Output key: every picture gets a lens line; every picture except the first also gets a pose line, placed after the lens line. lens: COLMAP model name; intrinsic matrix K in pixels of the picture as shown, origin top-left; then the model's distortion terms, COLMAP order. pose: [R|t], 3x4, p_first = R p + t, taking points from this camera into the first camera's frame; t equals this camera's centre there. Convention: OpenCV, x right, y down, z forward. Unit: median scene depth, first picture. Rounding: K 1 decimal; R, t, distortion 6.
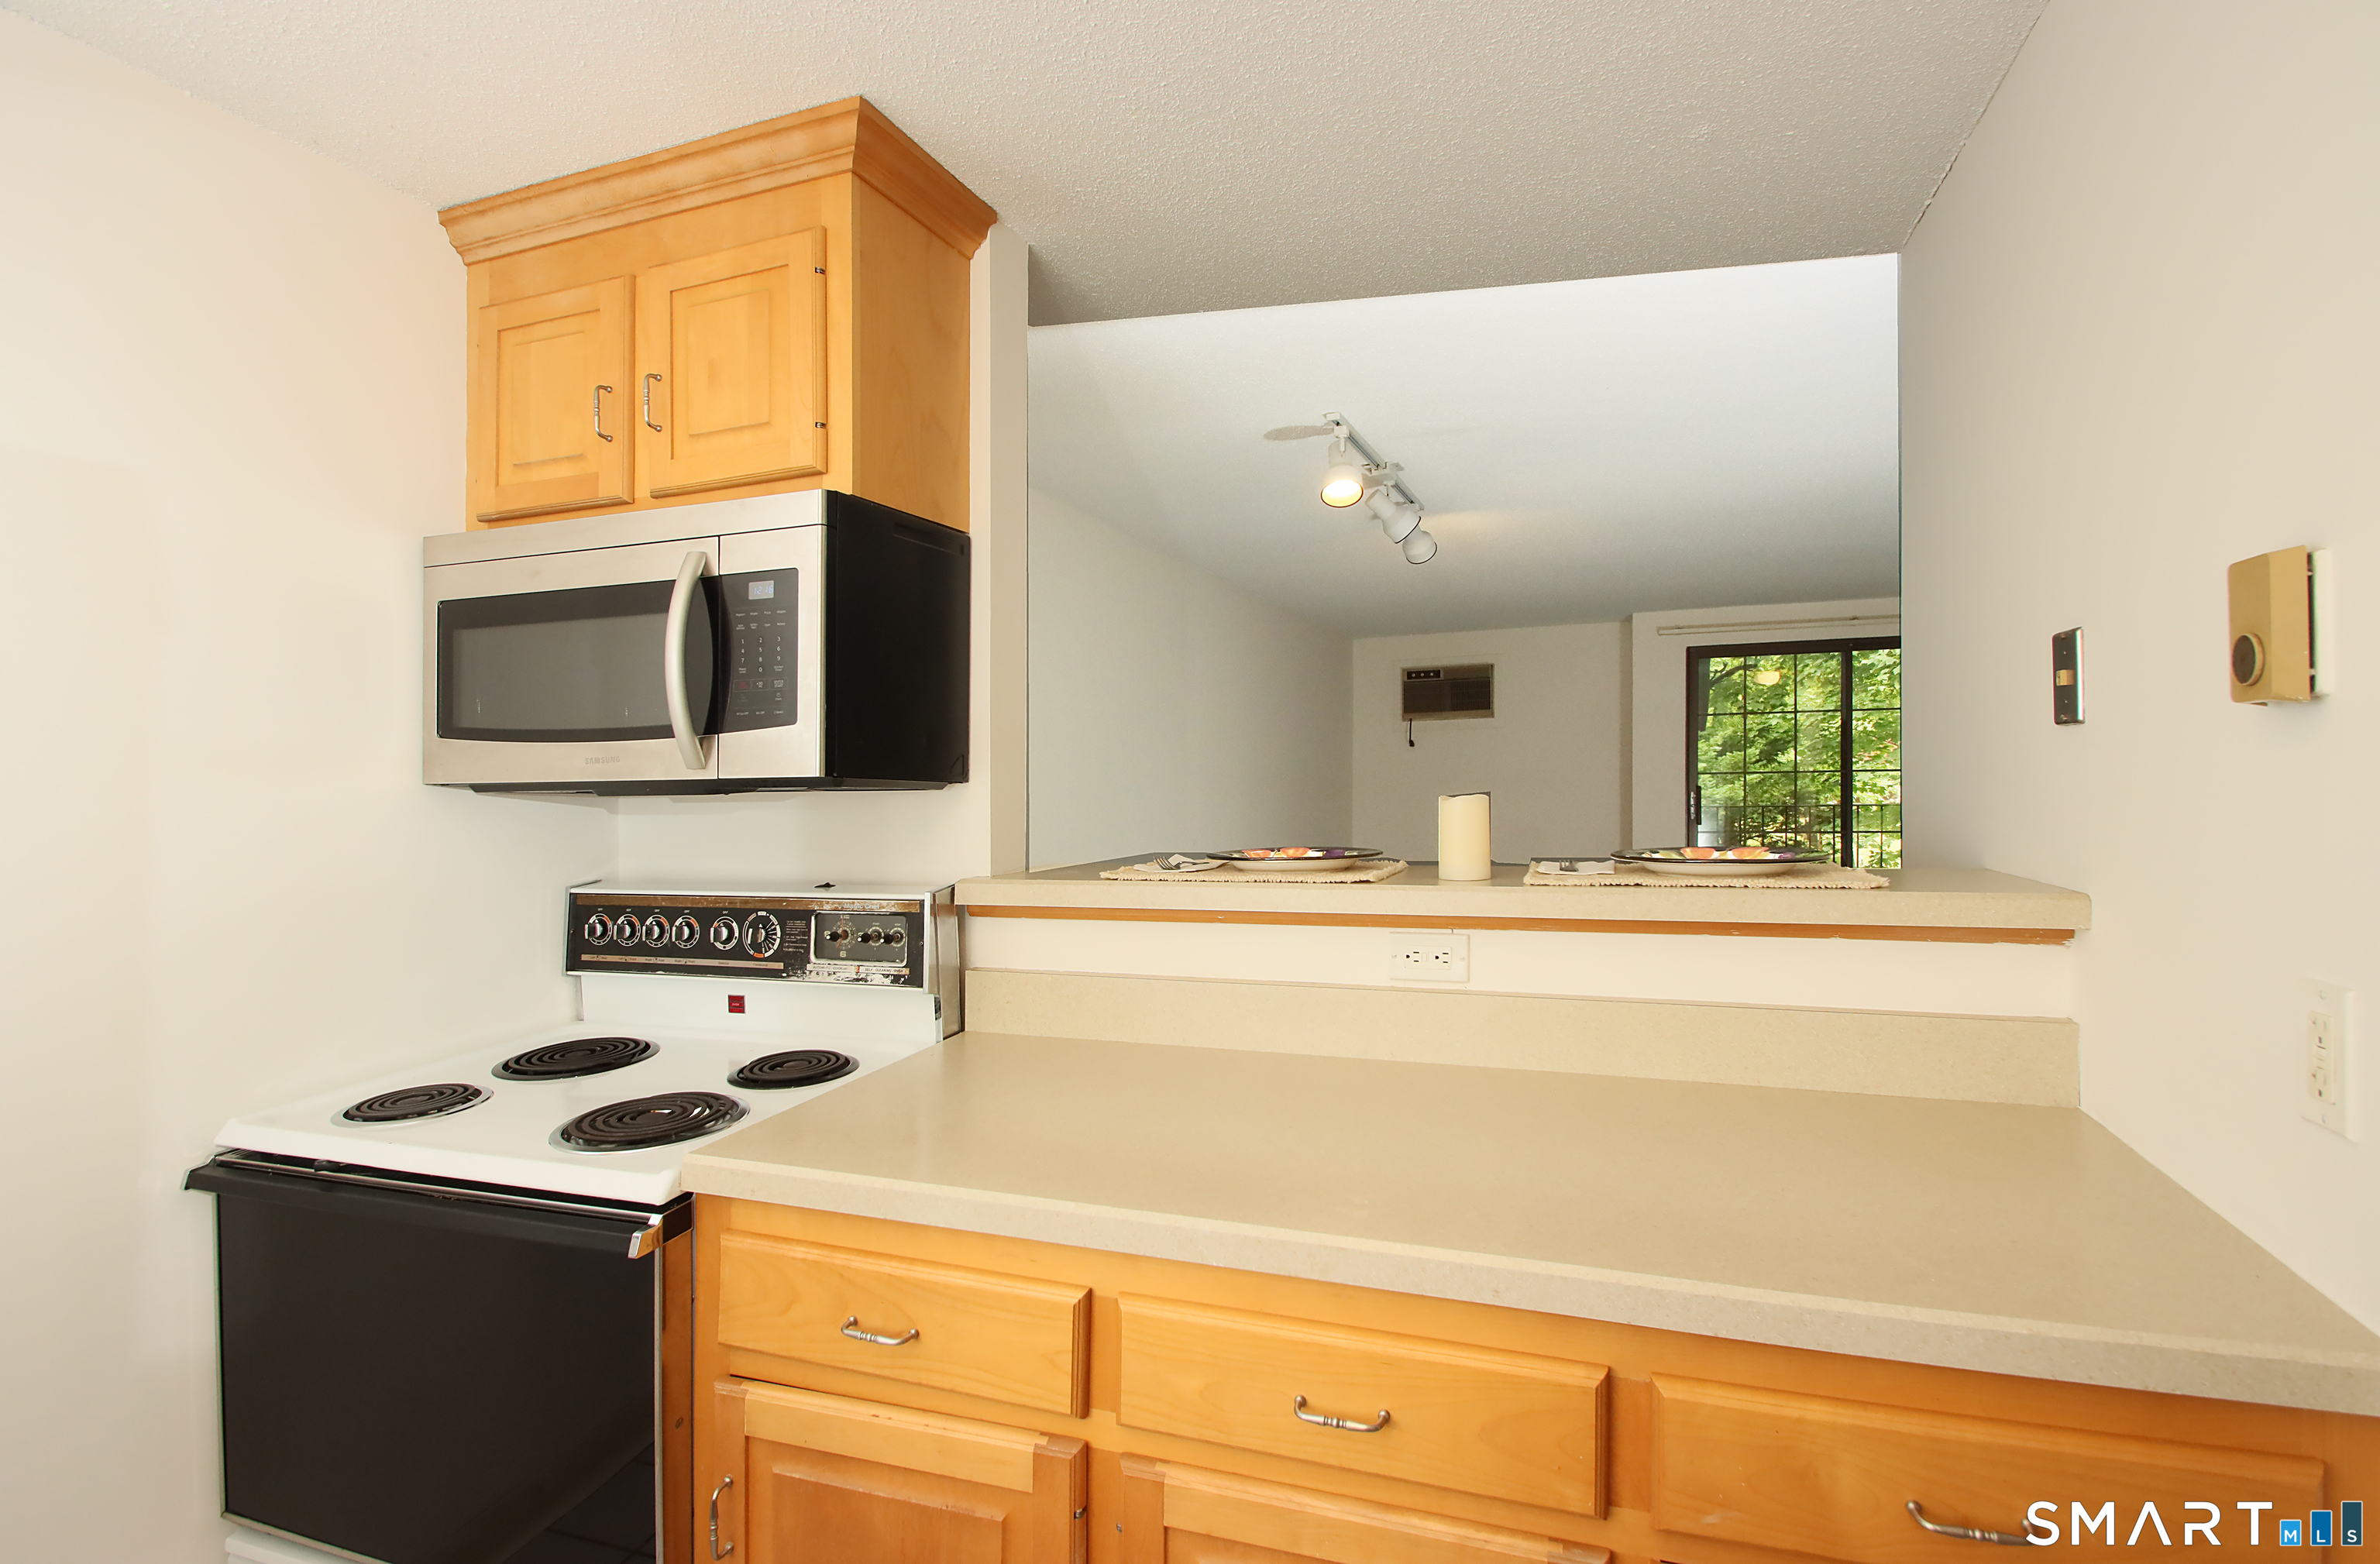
lens RADIAL K [[1139.0, 0, 1190.0], [0, 1139.0, 782.0], [0, 0, 1]] dist [-0.029460, -0.000590]
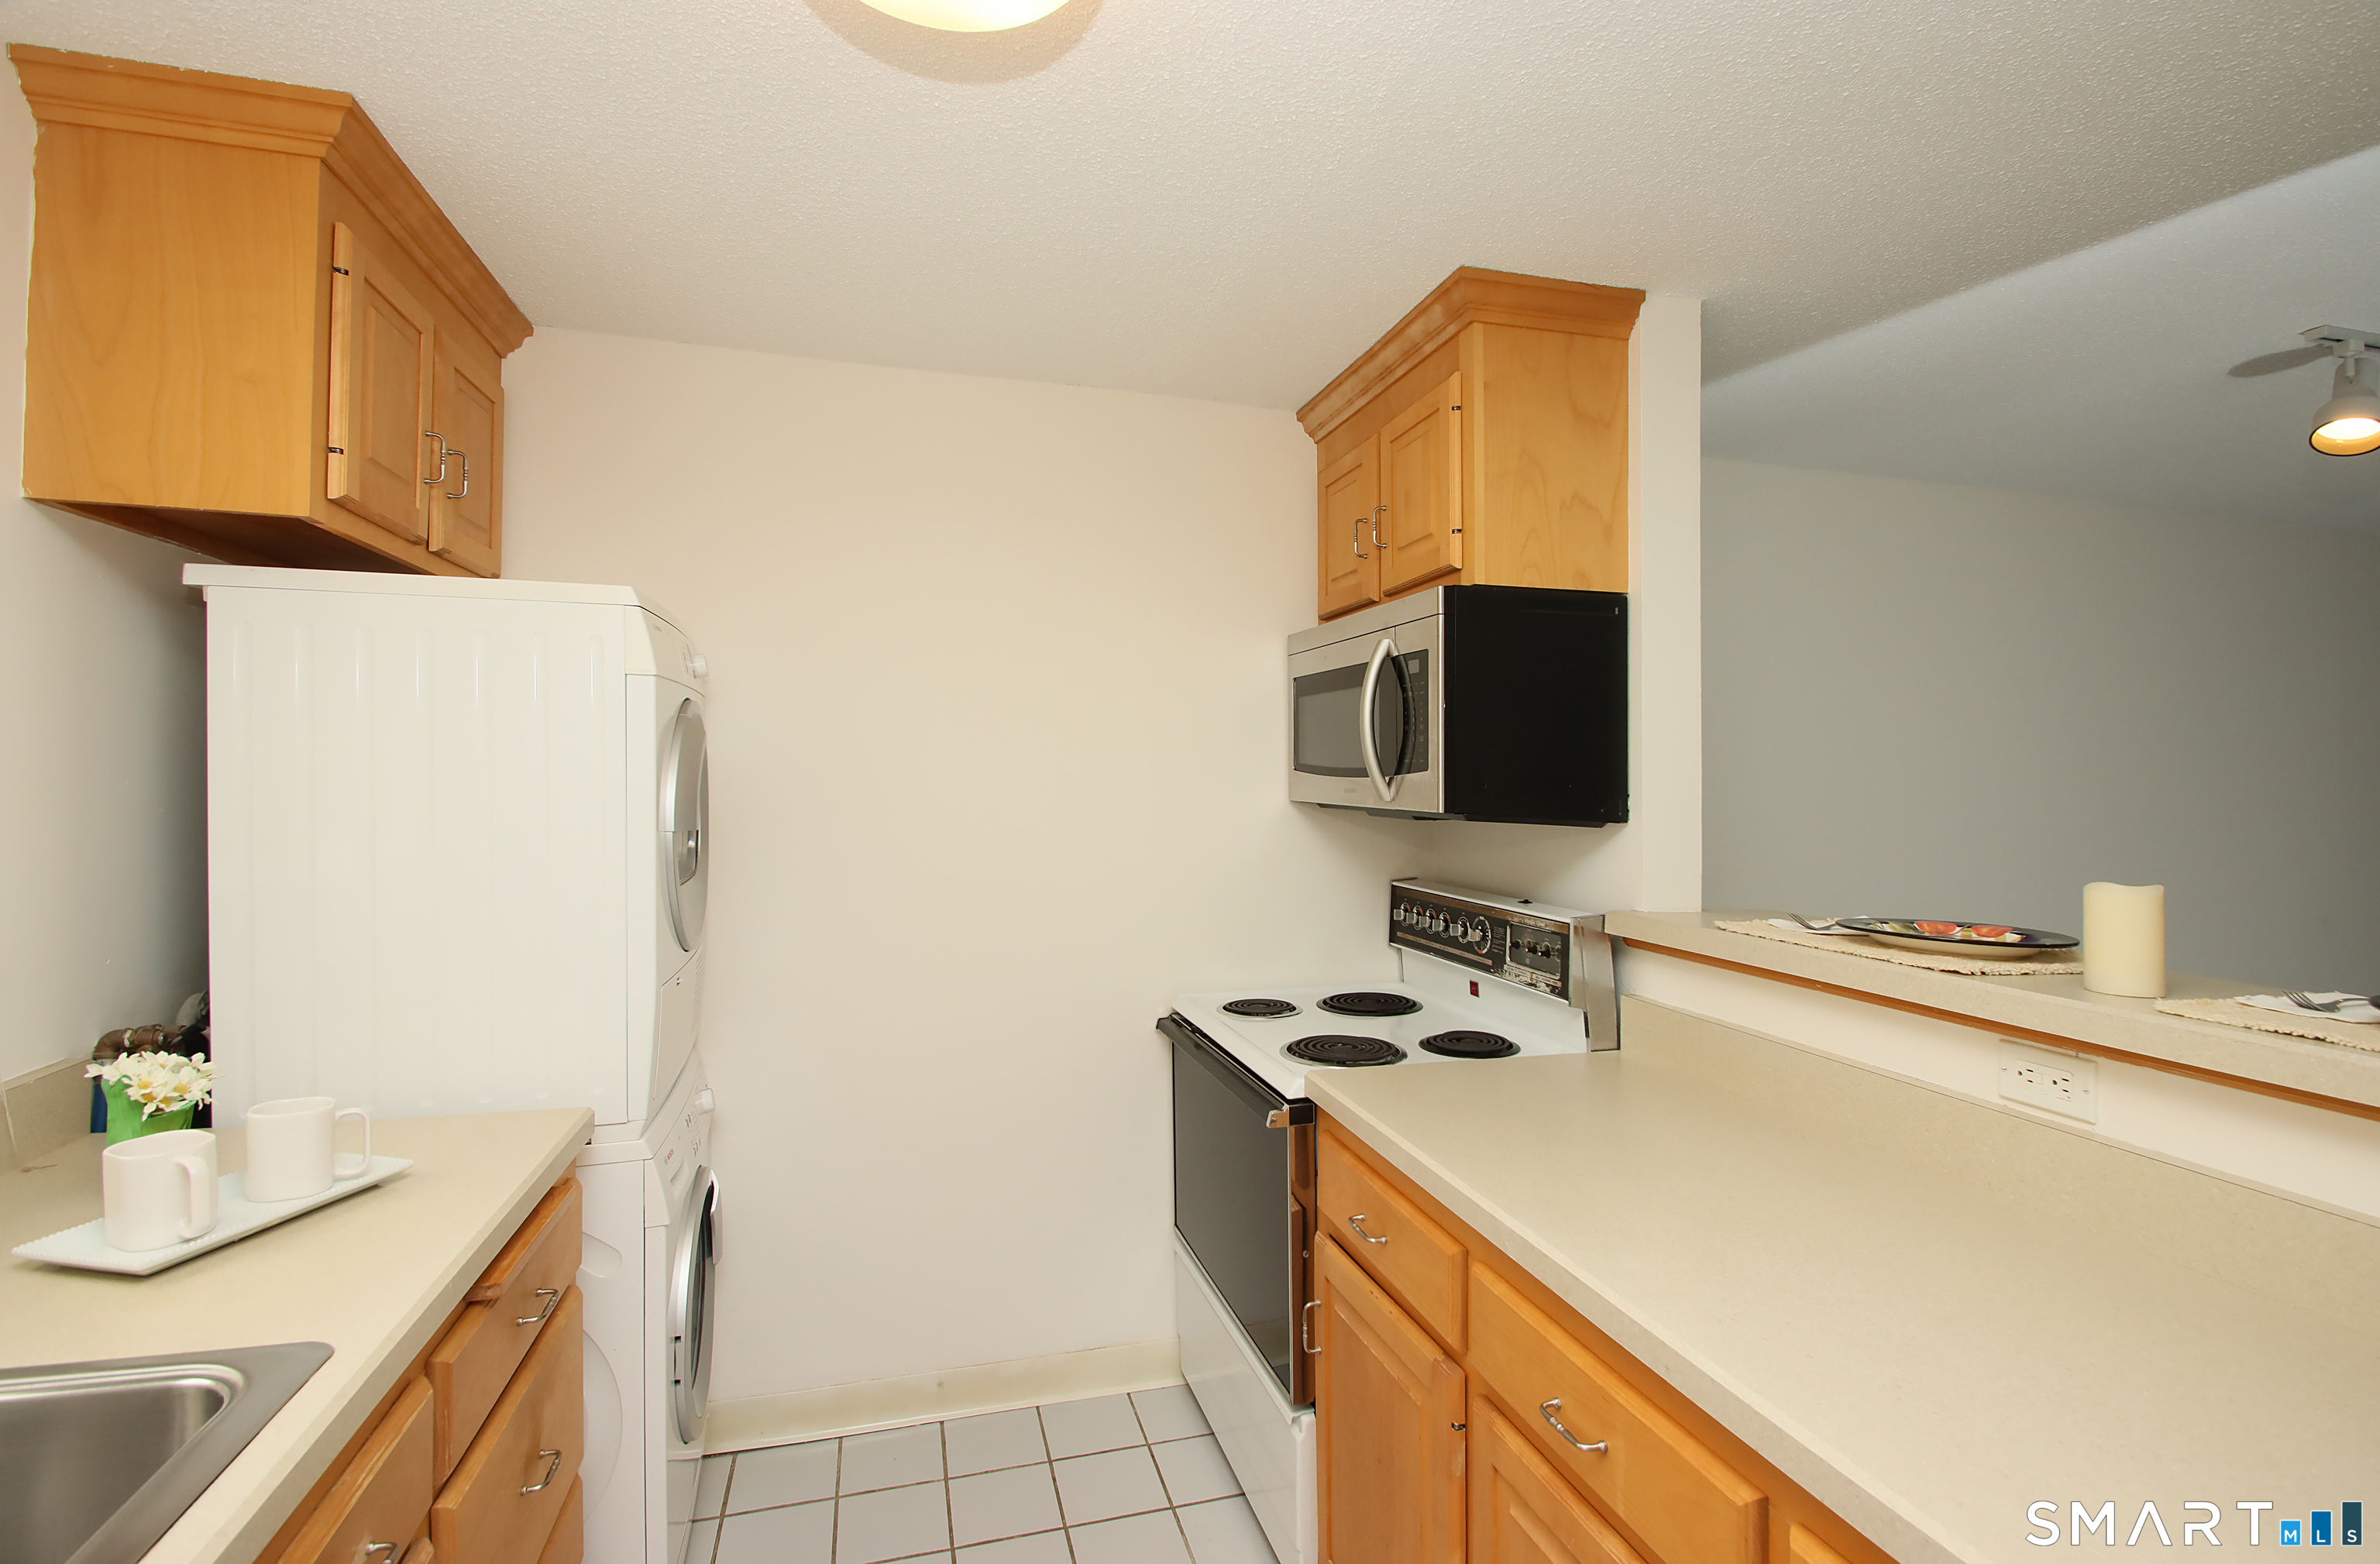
lens RADIAL K [[1107.9, 0, 1190.0], [0, 1107.9, 782.0], [0, 0, 1]] dist [-0.001883, -0.000384]
pose [[0.575983, 0.032527, -0.816814, 0.443498], [-0.035914, 0.999250, 0.014467, -0.039390], [0.816672, 0.021003, 0.576719, 0.050743]]
